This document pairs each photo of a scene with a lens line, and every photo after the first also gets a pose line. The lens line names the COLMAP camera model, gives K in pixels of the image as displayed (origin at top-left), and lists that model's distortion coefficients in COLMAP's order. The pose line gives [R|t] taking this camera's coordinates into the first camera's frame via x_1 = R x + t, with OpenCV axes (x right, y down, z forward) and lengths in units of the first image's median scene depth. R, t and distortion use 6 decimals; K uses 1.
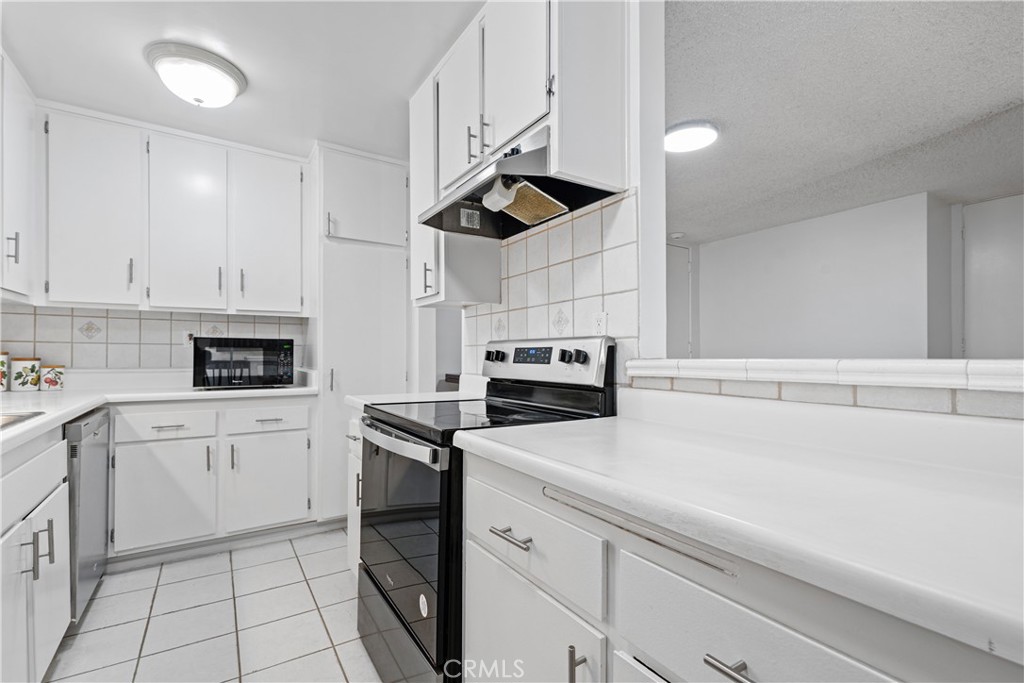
lens RADIAL K [[457.3, 0, 510.8], [0, 457.3, 350.8], [0, 0, 1]] dist [0.000279, -0.000076]
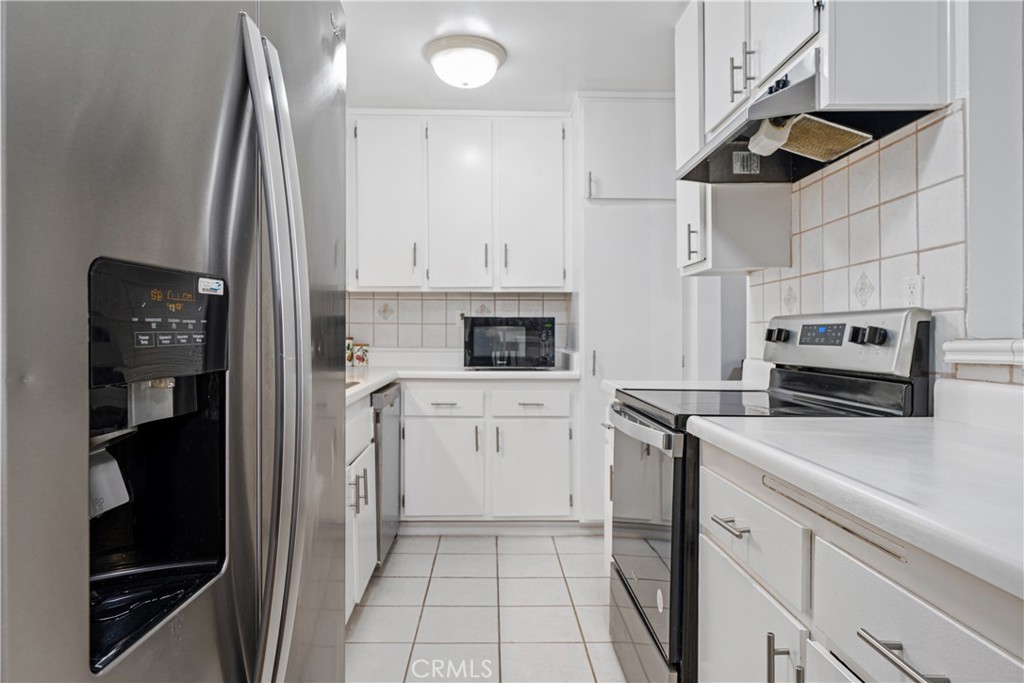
lens RADIAL K [[641.9, 0, 512.0], [0, 641.9, 341.5], [0, 0, 1]] dist [0.002403, -0.000296]
pose [[0.855979, 0.004586, -0.516991, 0.154313], [0.005114, 0.999837, 0.017337, 0.000179], [0.516986, -0.017484, 0.855815, -0.186858]]
